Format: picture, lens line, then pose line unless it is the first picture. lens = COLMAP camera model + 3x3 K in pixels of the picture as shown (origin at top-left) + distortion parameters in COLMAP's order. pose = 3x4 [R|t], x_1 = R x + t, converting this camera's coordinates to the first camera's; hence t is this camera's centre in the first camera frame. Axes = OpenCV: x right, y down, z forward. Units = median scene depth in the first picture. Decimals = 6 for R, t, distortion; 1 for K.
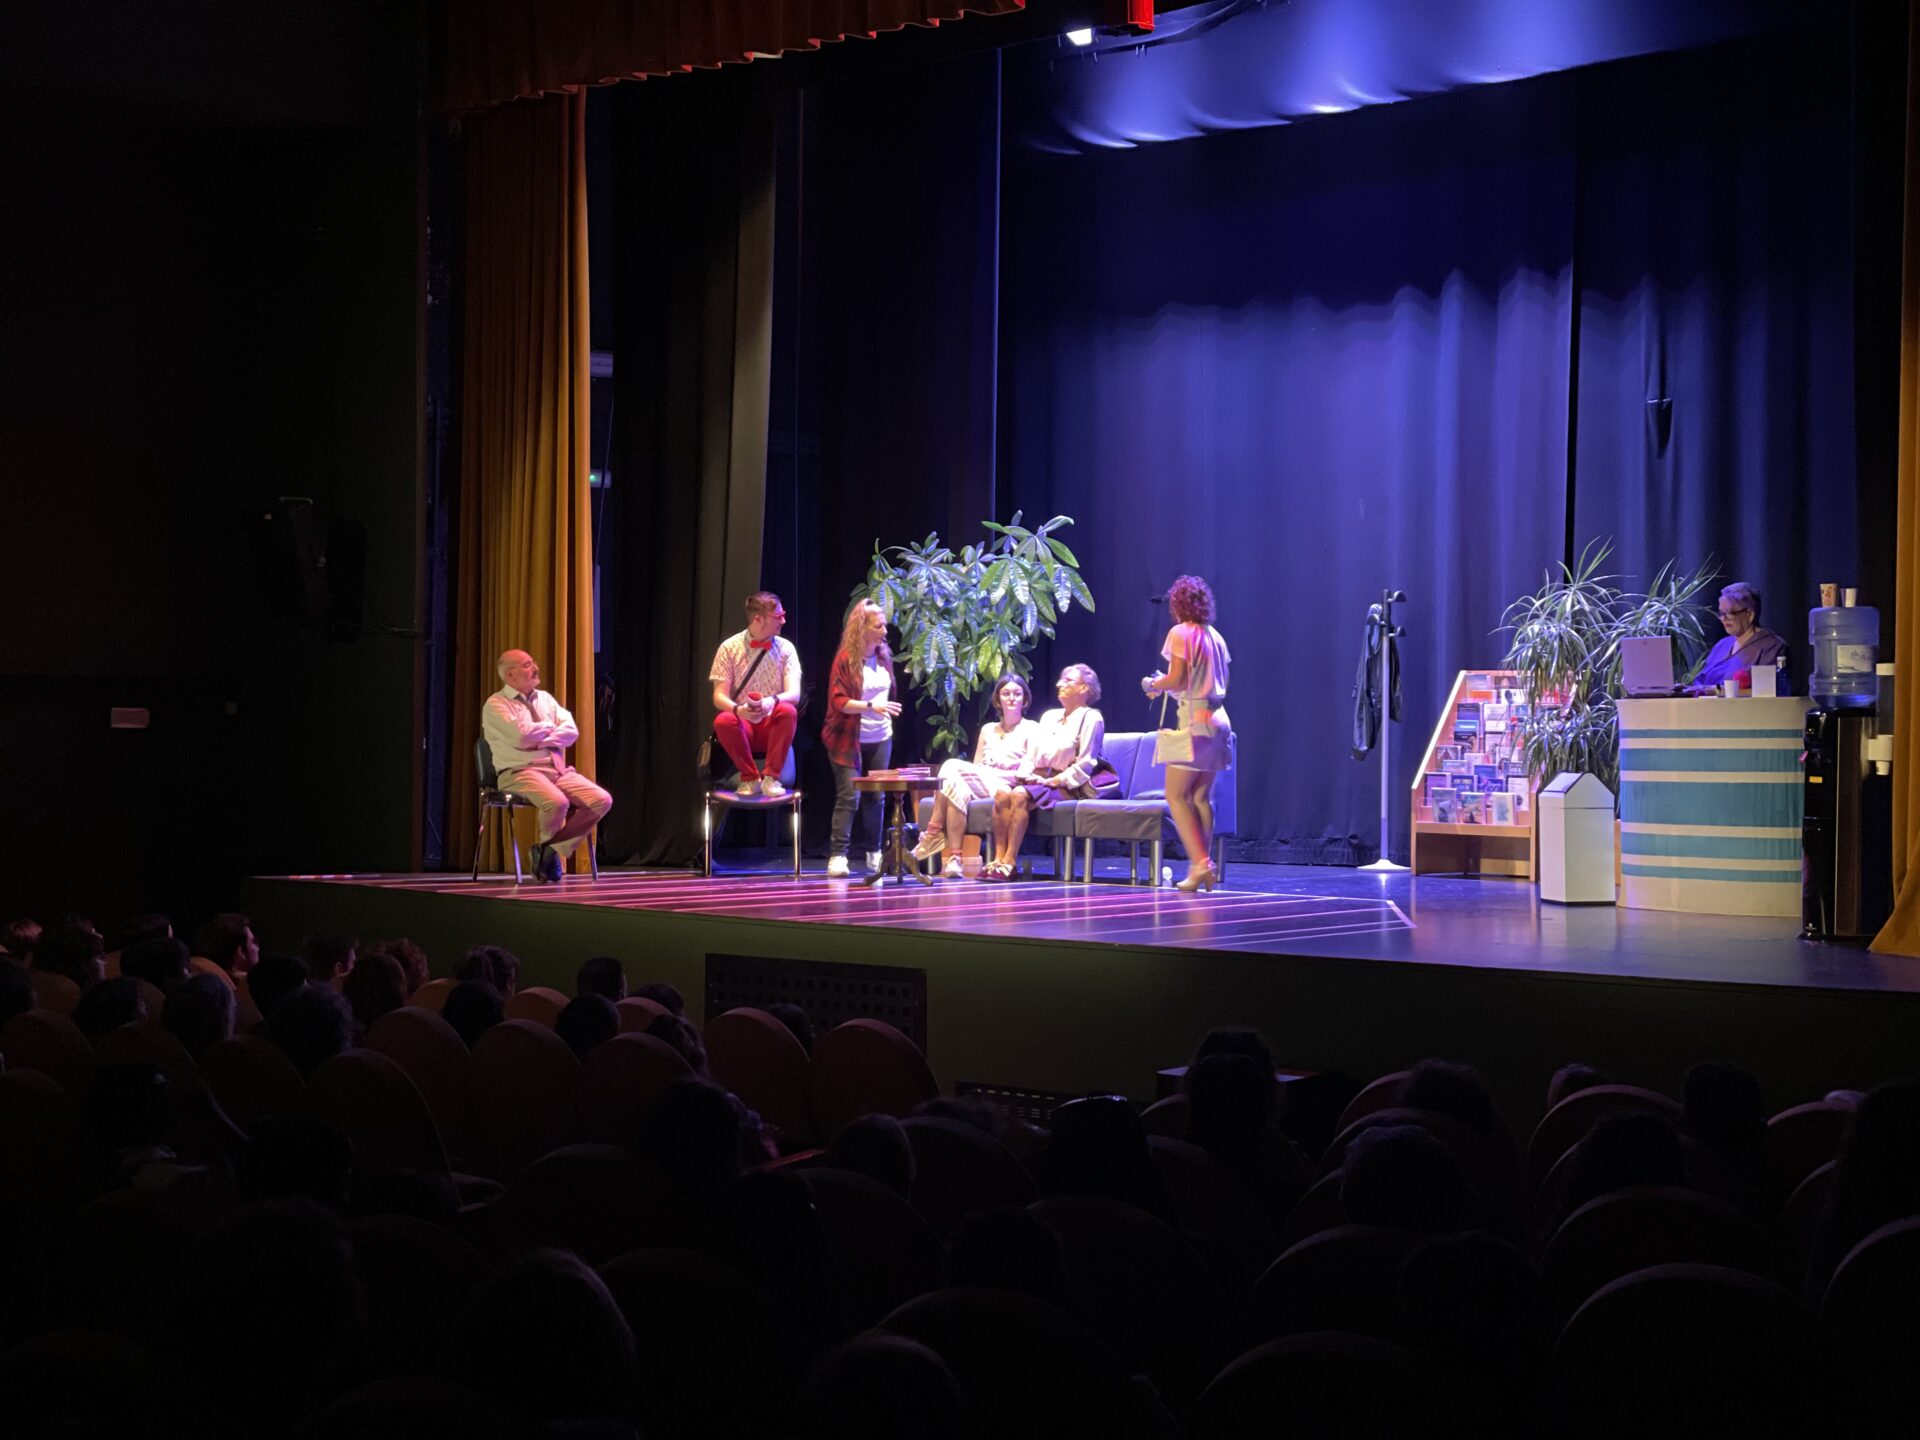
lens RADIAL K [[2877.5, 0, 964.1], [0, 2877.5, 698.5], [0, 0, 1]] dist [0.137678, 0.055630]
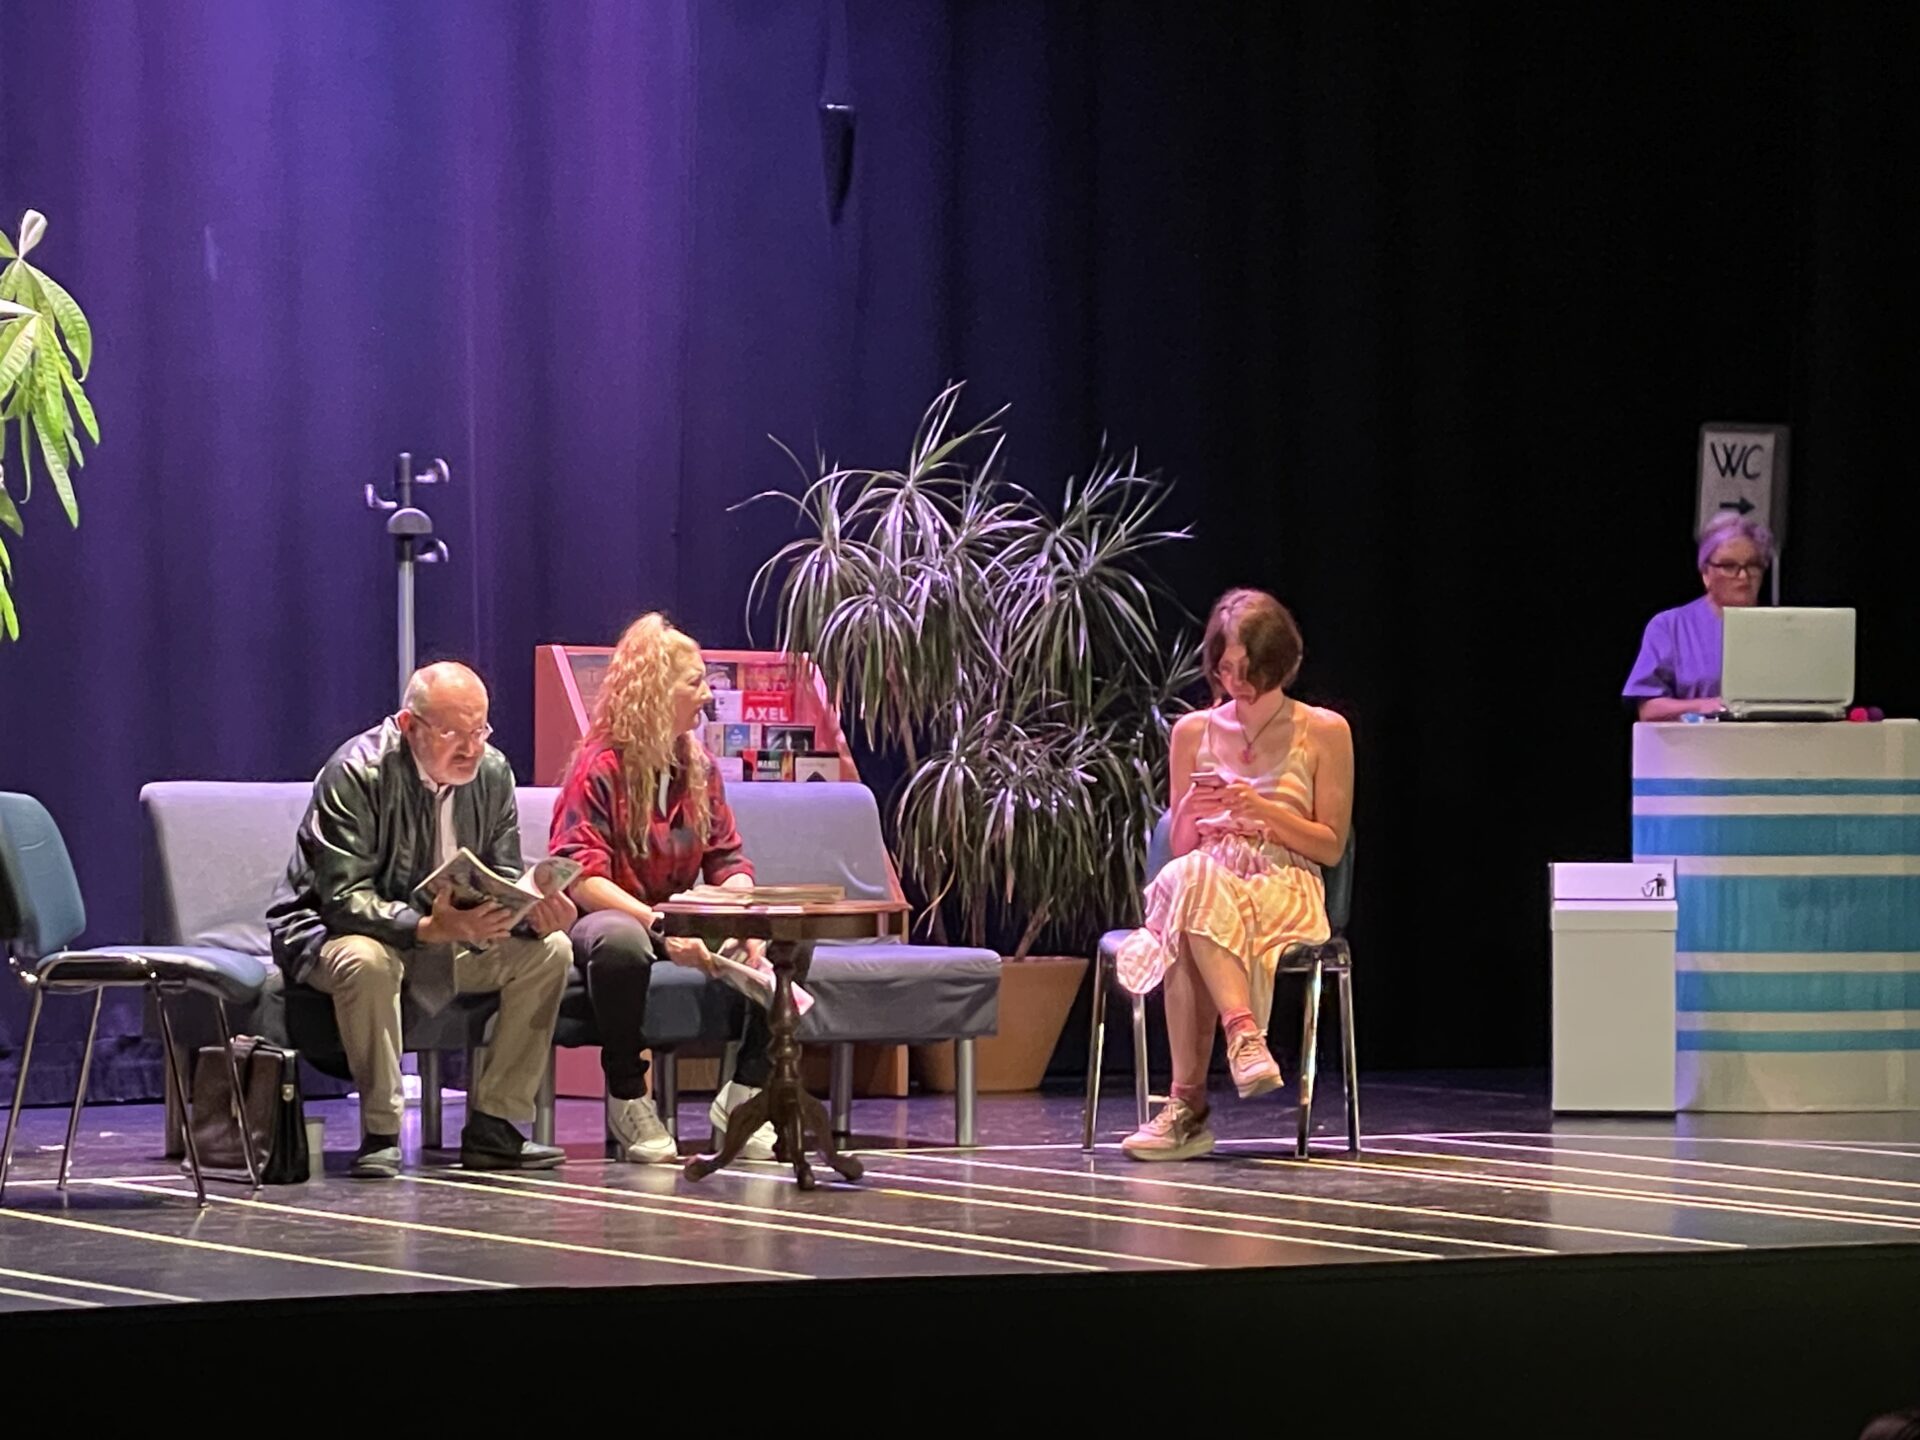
lens RADIAL K [[6019.5, 0, 920.3], [0, 6019.5, 724.1], [0, 0, 1]] dist [0.075280, 0.744455]
pose [[0.266717, 0.008591, 0.963737, -0.737243], [-0.012757, 0.999904, -0.005383, 0.007142], [-0.963691, -0.010859, 0.266801, 0.712959]]
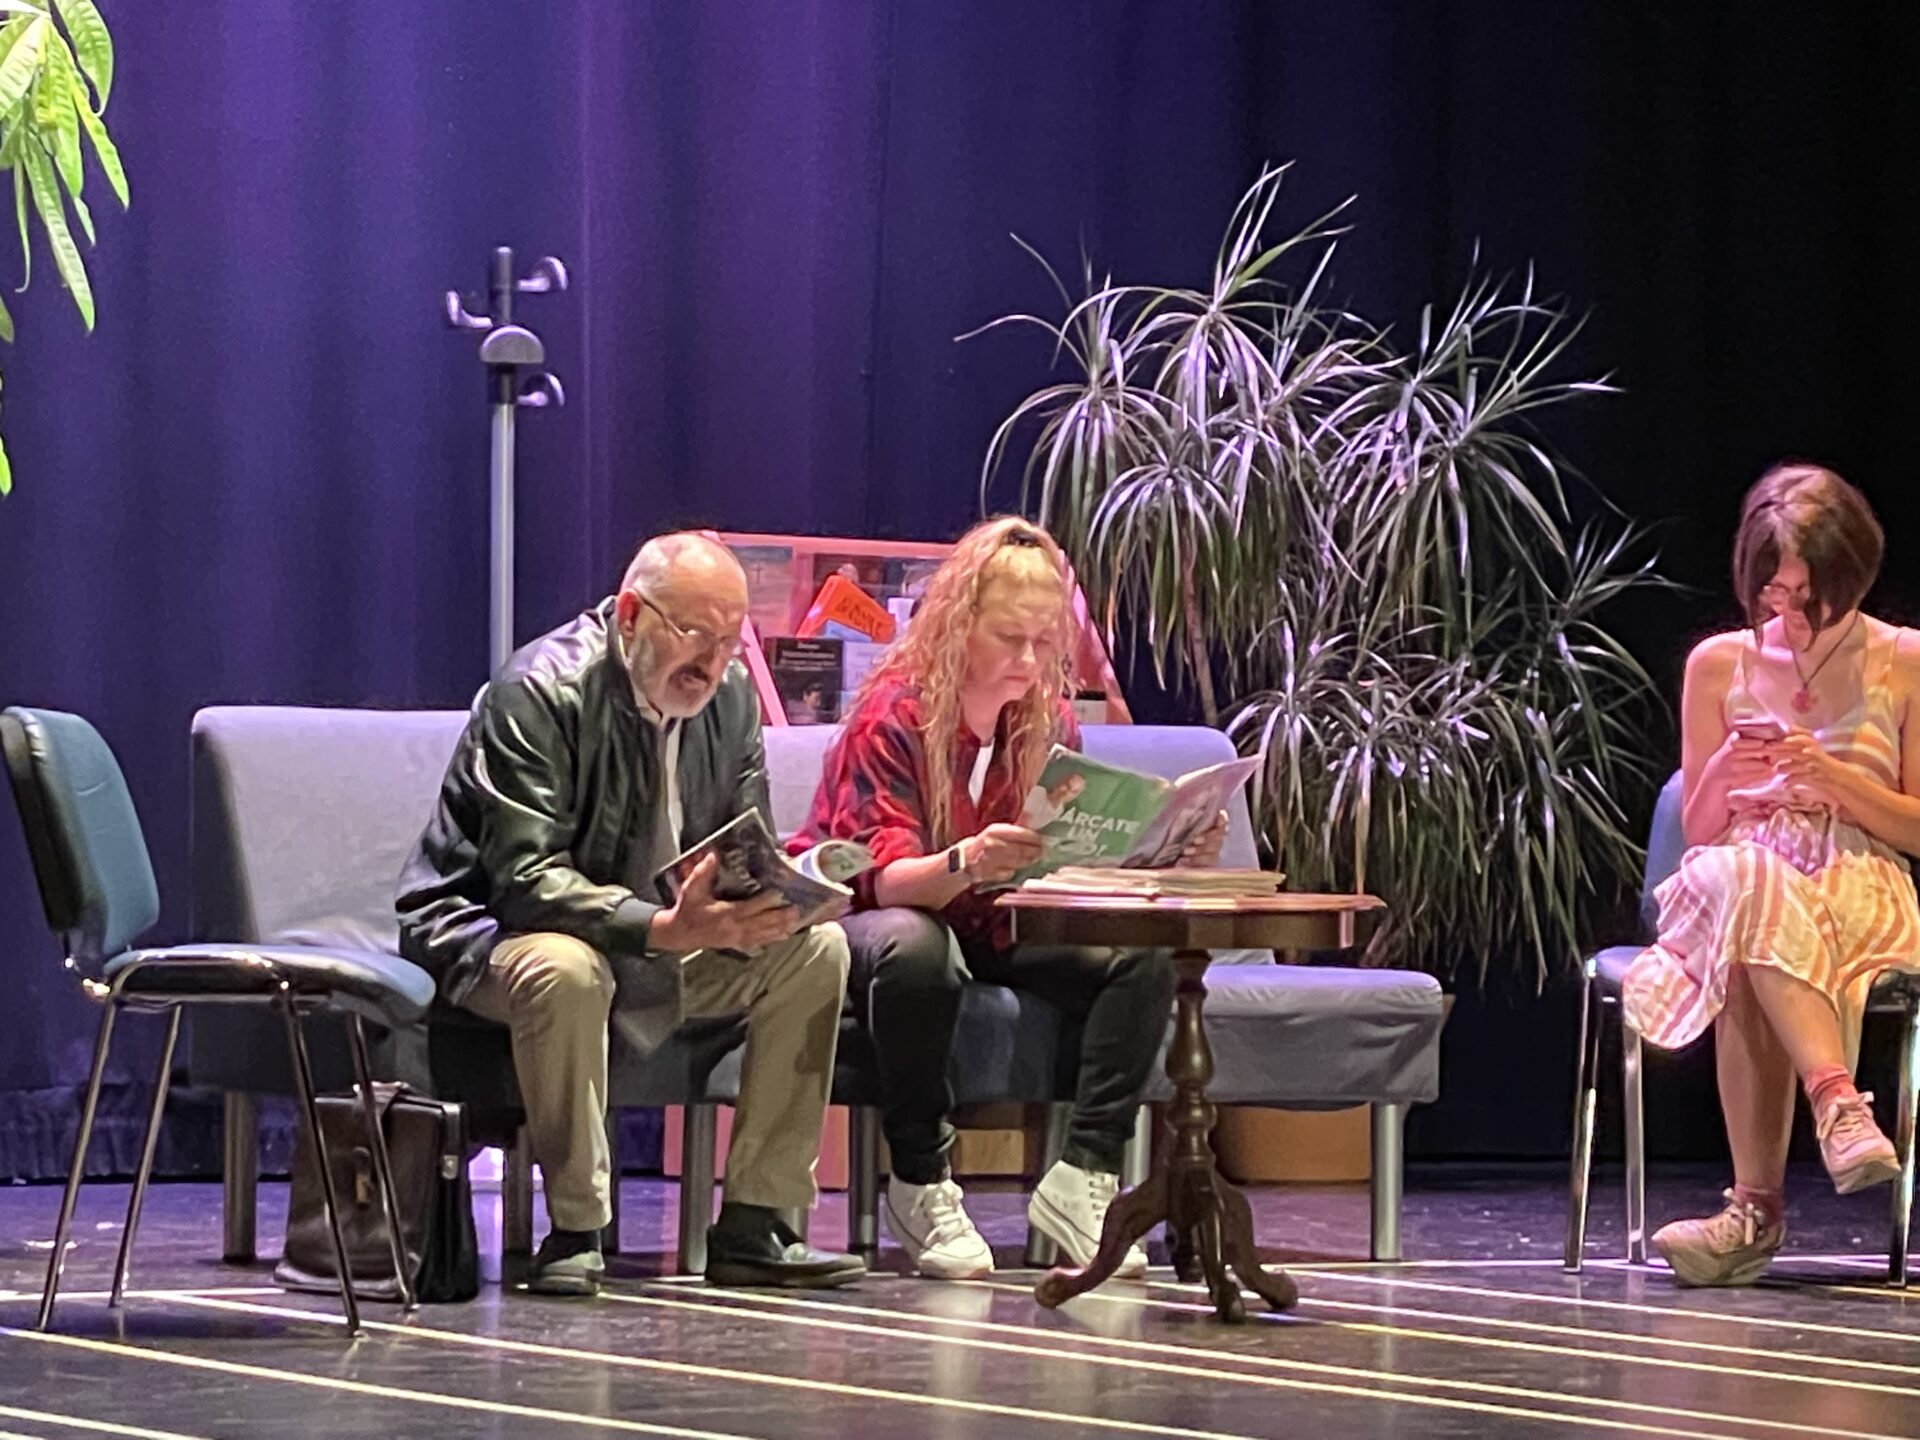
lens RADIAL K [[7857.5, 0, 960.0], [0, 7857.5, 720.0], [0, 0, 1]] dist [0.274141, -1.413336]
pose [[0.242537, 0.011385, 0.970075, -0.664121], [-0.028447, 0.999585, -0.004619, 0.014378], [-0.969725, -0.026476, 0.242760, 0.786893]]
